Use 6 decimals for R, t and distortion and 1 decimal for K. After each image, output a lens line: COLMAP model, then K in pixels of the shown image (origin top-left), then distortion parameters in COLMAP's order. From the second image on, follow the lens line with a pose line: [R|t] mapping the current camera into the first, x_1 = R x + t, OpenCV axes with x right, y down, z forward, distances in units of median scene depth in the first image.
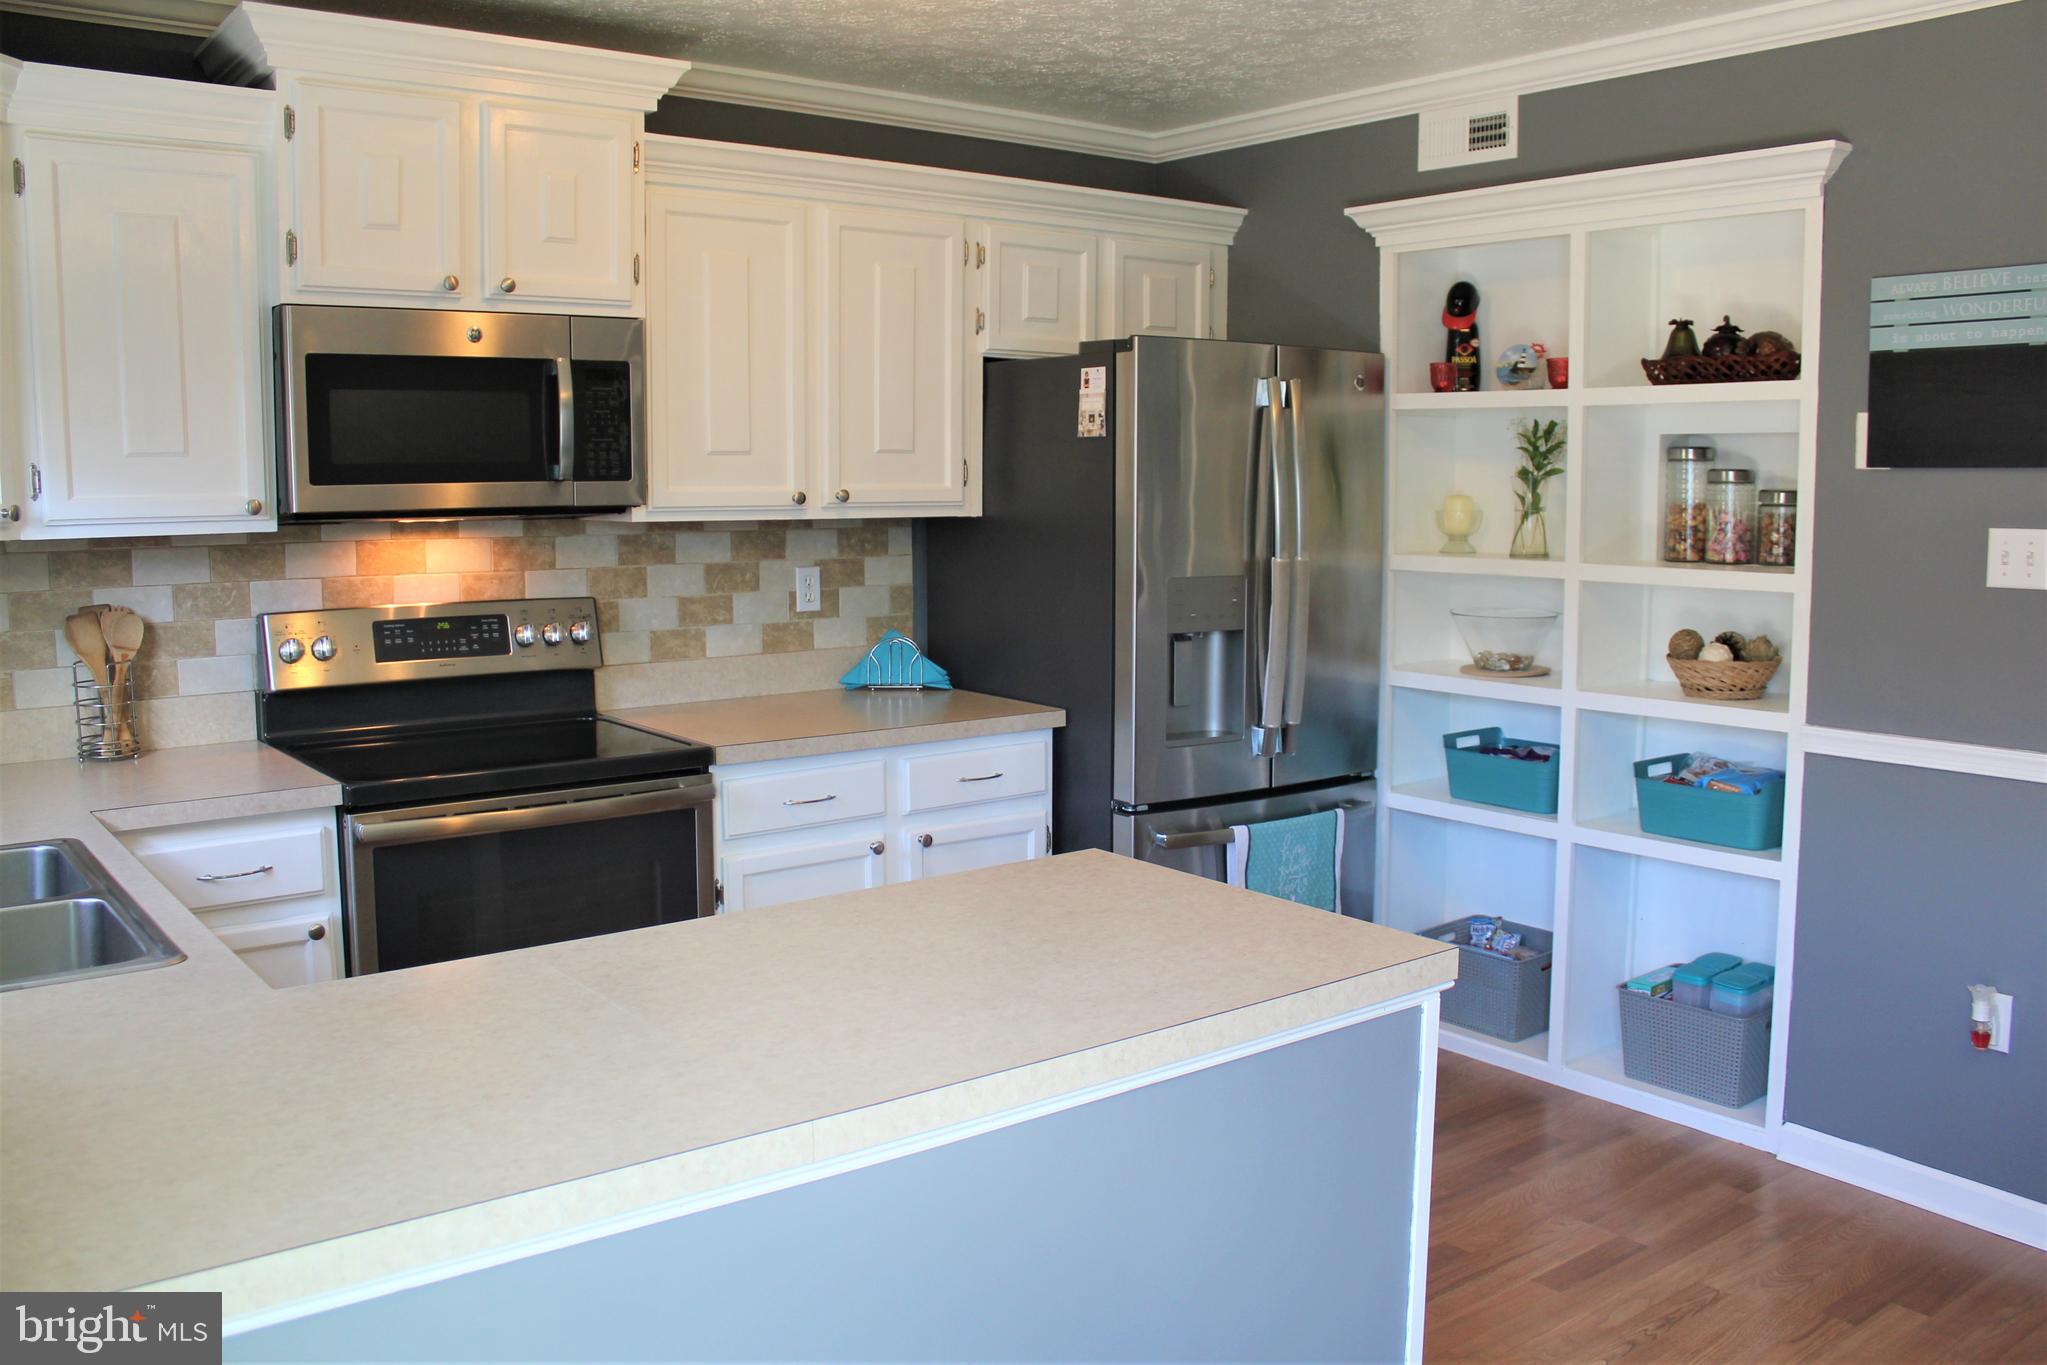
lens RADIAL K [[1756.9, 0, 1023.5], [0, 1756.9, 682.5], [0, 0, 1]] dist [-0.164961, 0.143089]
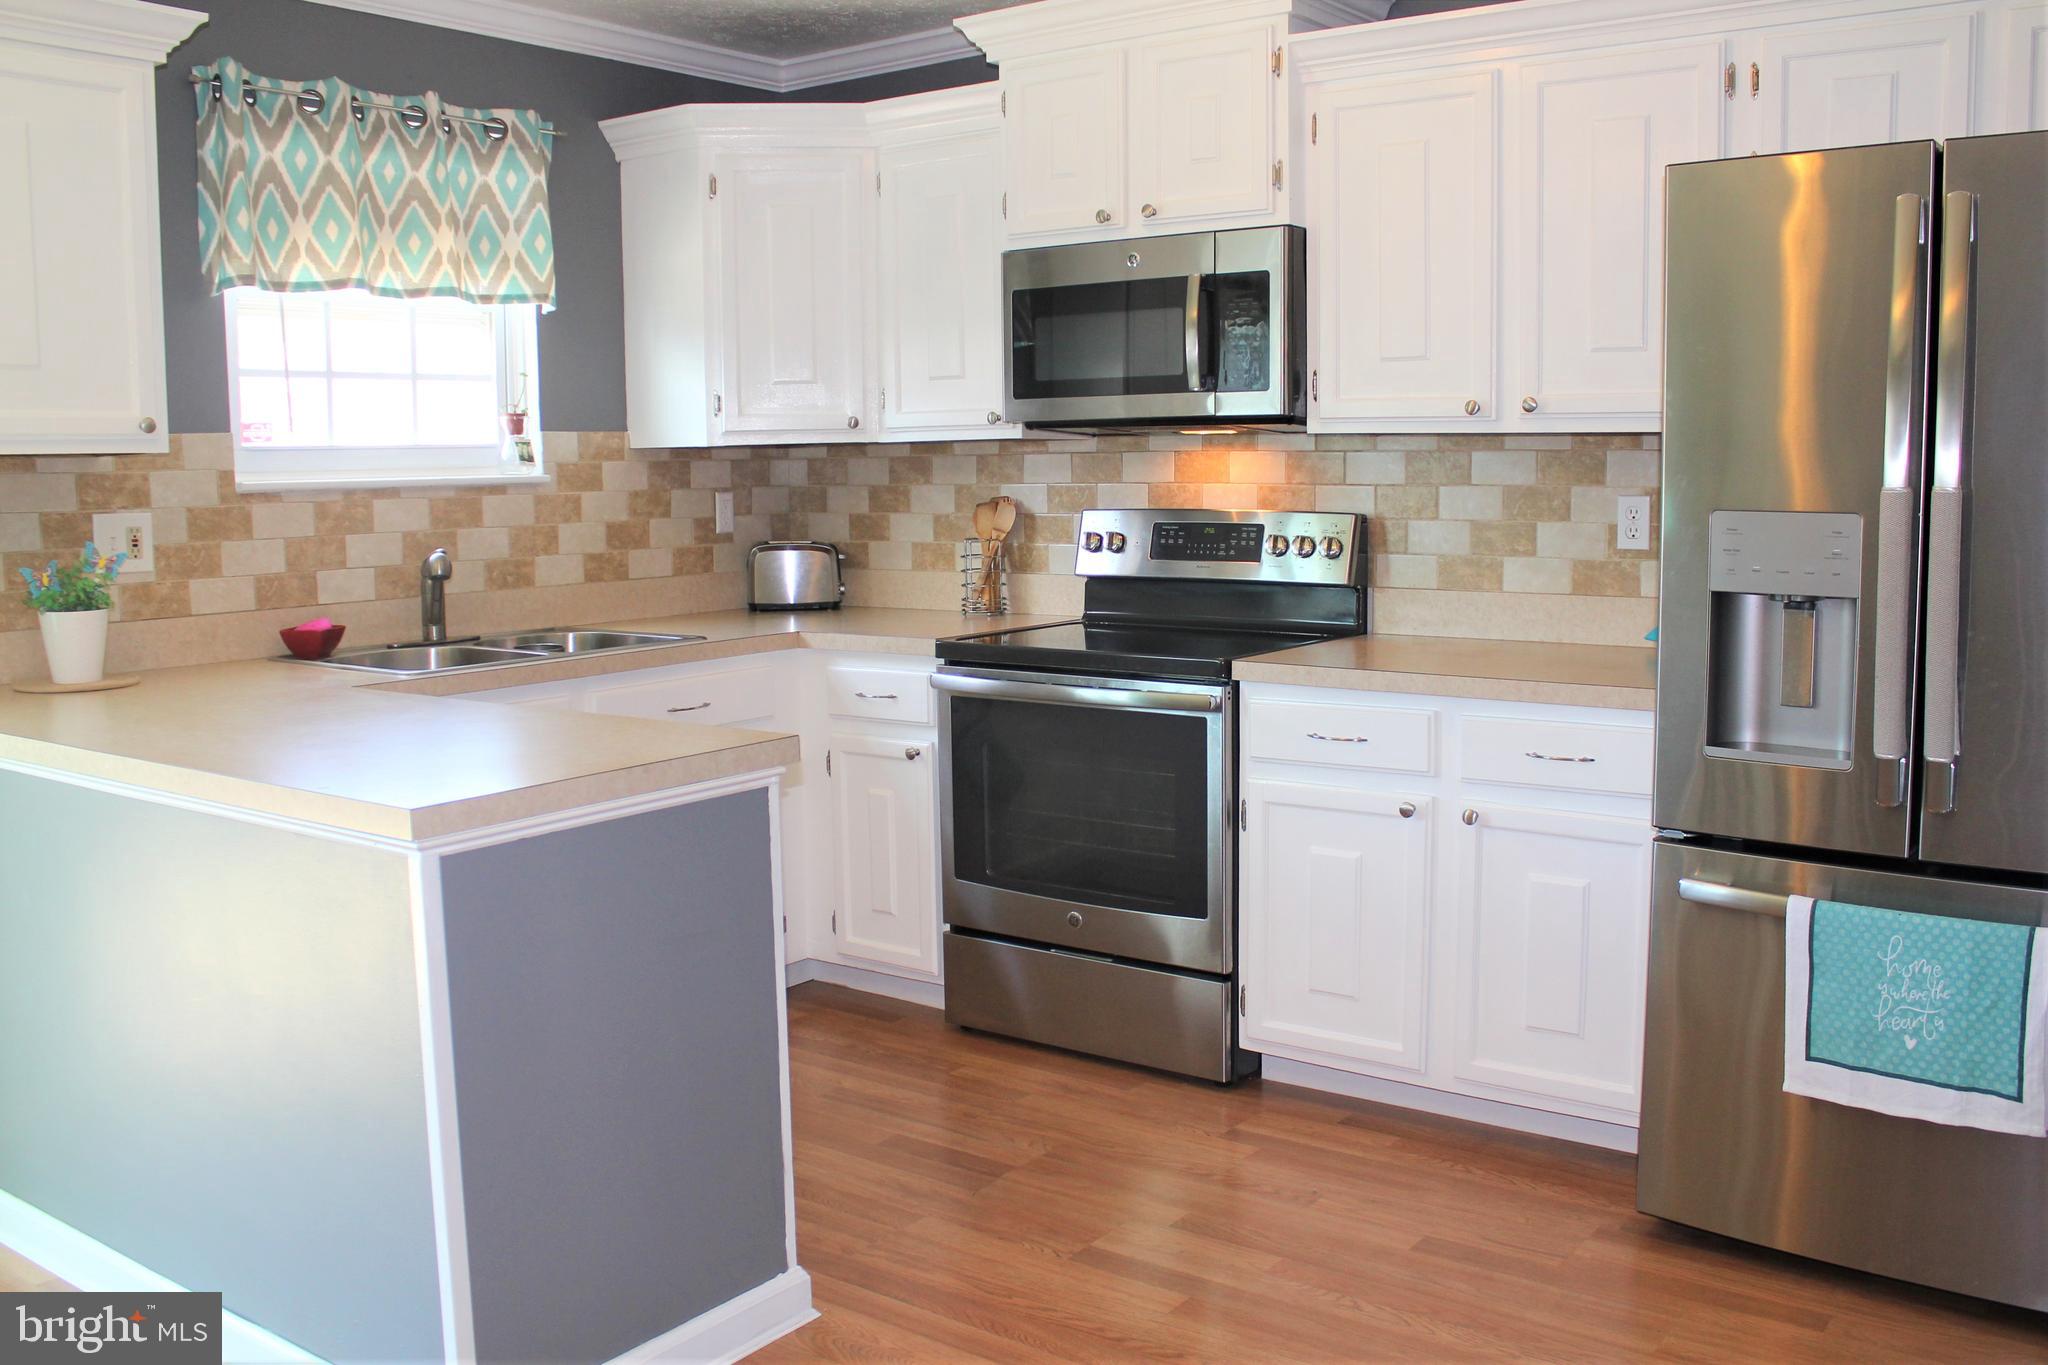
lens RADIAL K [[1828.7, 0, 1024.0], [0, 1828.7, 682.5], [0, 0, 1]] dist [-0.171419, 0.158534]
pose [[0.270485, 0.110905, -0.956315, 0.683878], [-0.107340, 0.990623, 0.084524, -0.021295], [0.956721, 0.079788, 0.279854, 0.542463]]
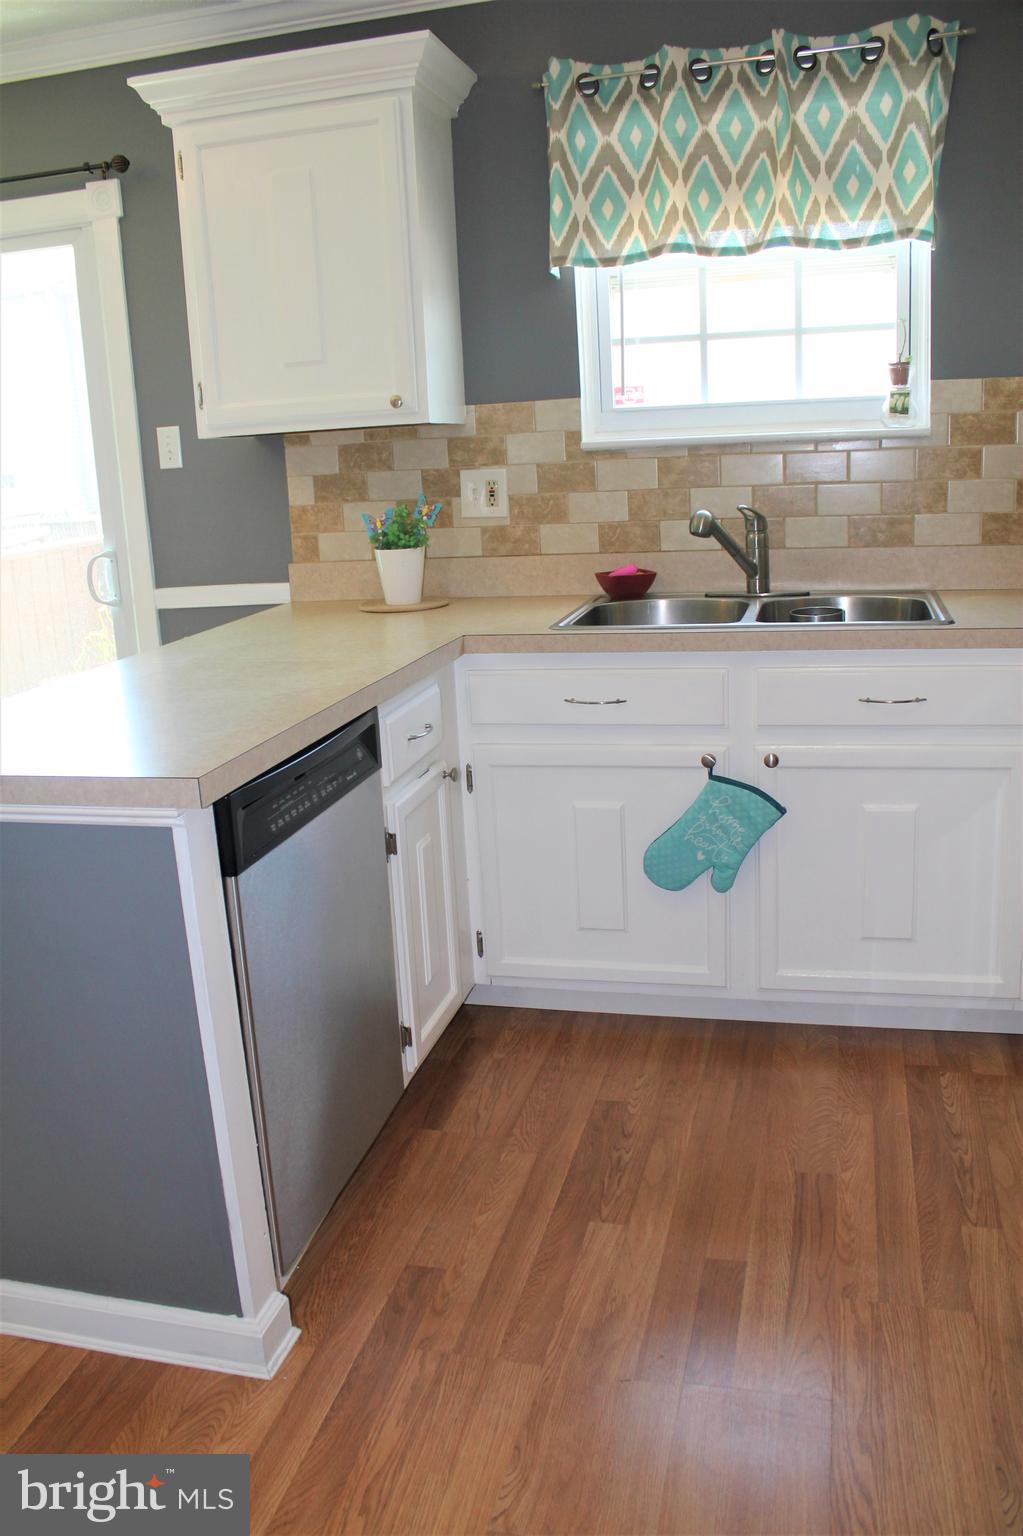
lens RADIAL K [[1371.5, 0, 507.9], [0, 1371.5, 809.1], [0, 0, 1]] dist [-0.171419, 0.158534]
pose [[-0.802716, 0.199386, -0.562042, 0.196772], [-0.020029, 0.932908, 0.359557, -0.090183], [0.596024, 0.299879, -0.744867, 1.063588]]
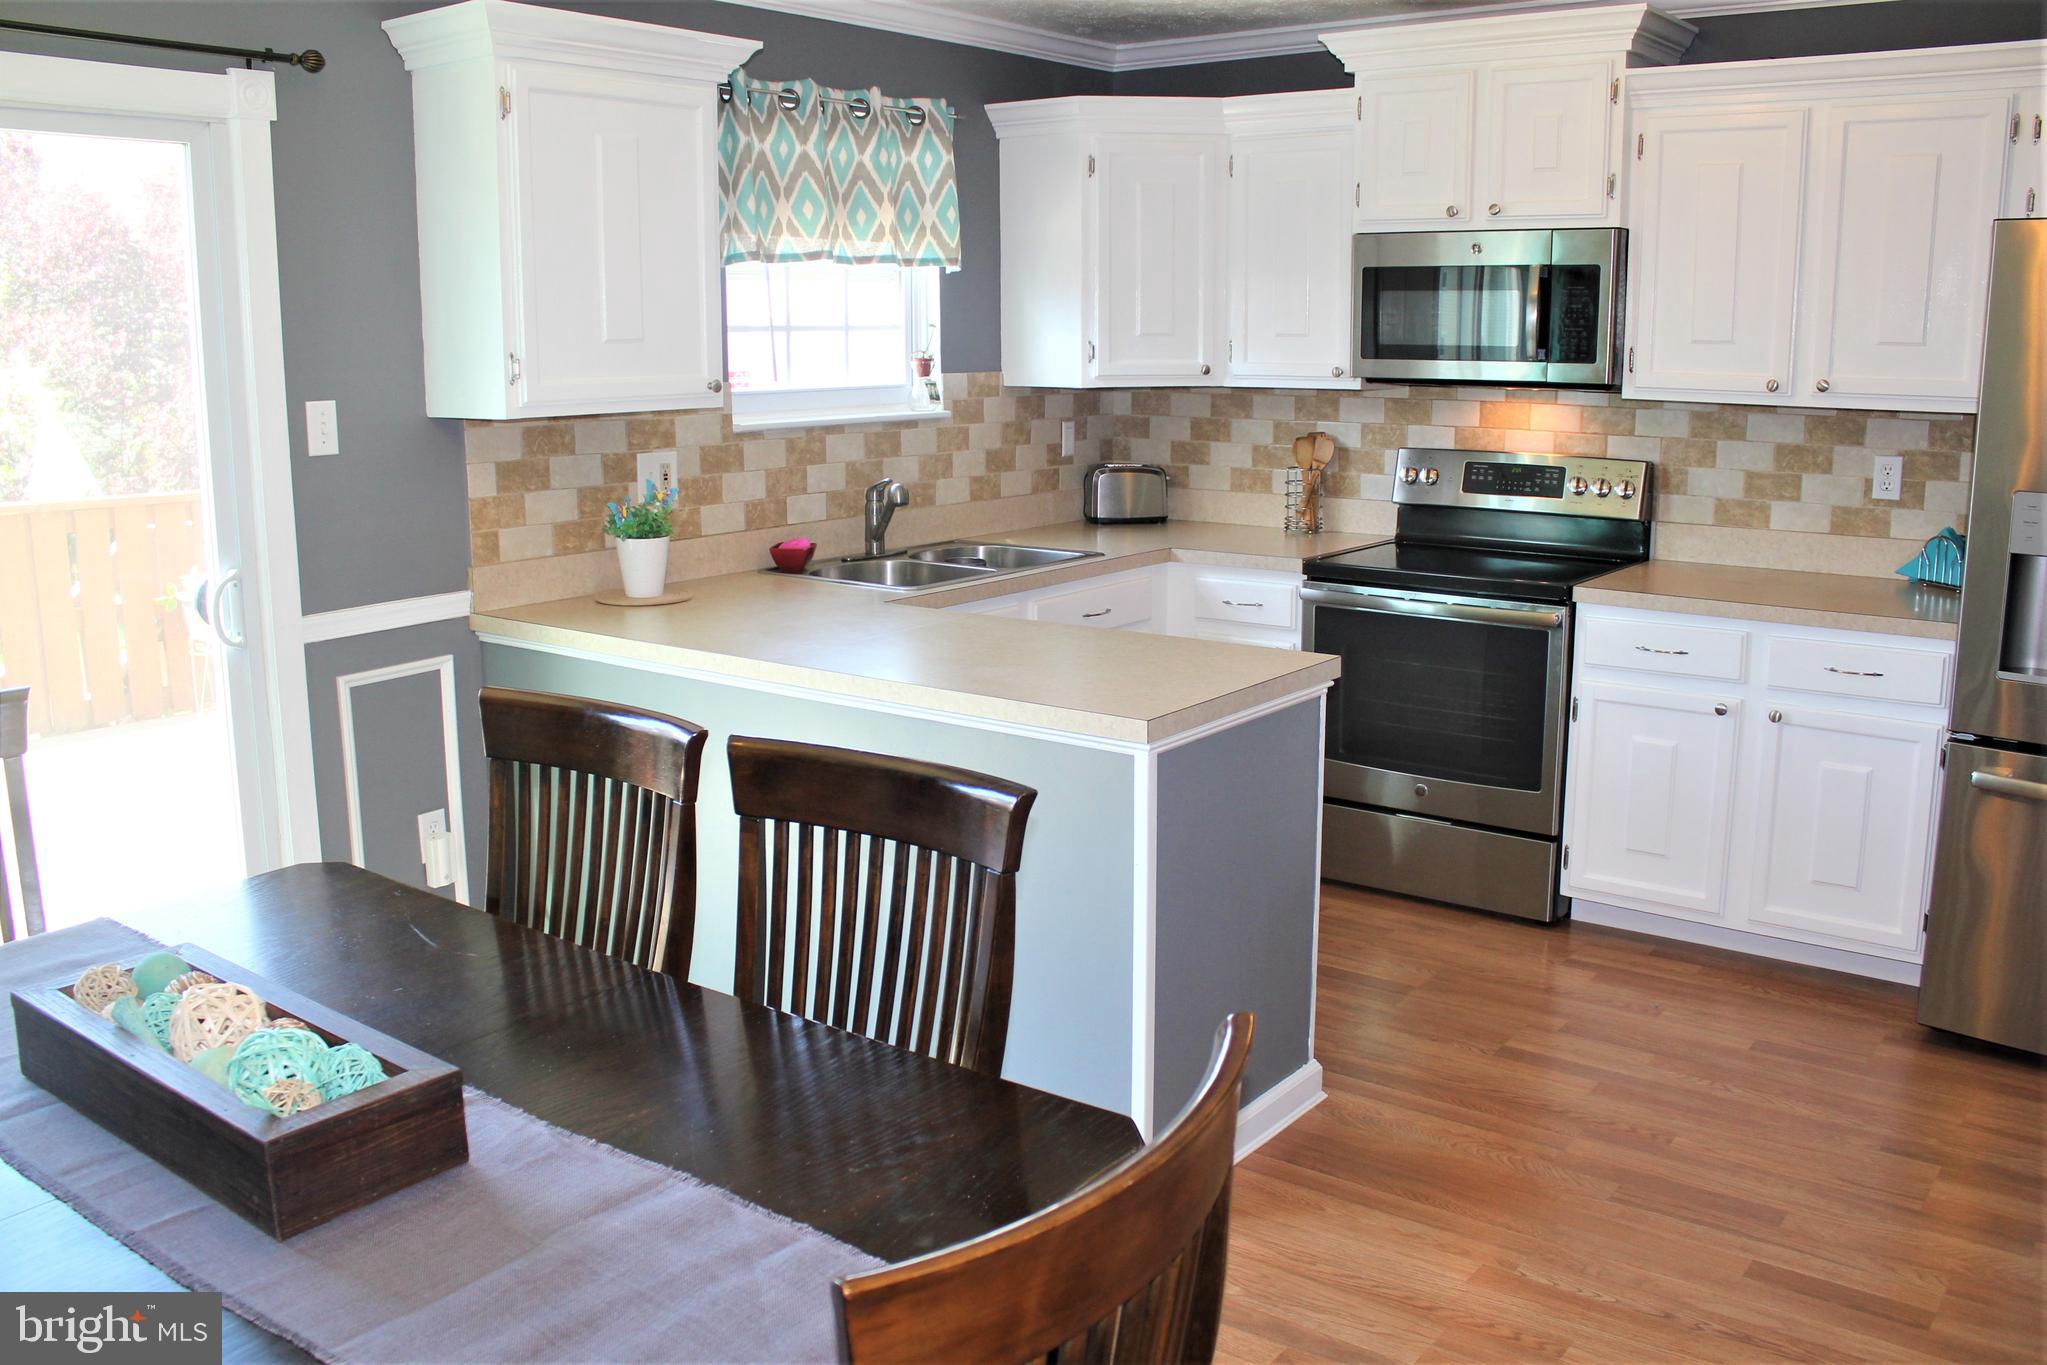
lens RADIAL K [[1756.9, 0, 1023.5], [0, 1756.9, 682.5], [0, 0, 1]] dist [-0.164961, 0.143089]
pose [[0.258170, 0.189571, -0.947318, 0.781320], [-0.116165, 0.979536, 0.164360, -0.044571], [0.959090, 0.067612, 0.274908, 0.277419]]
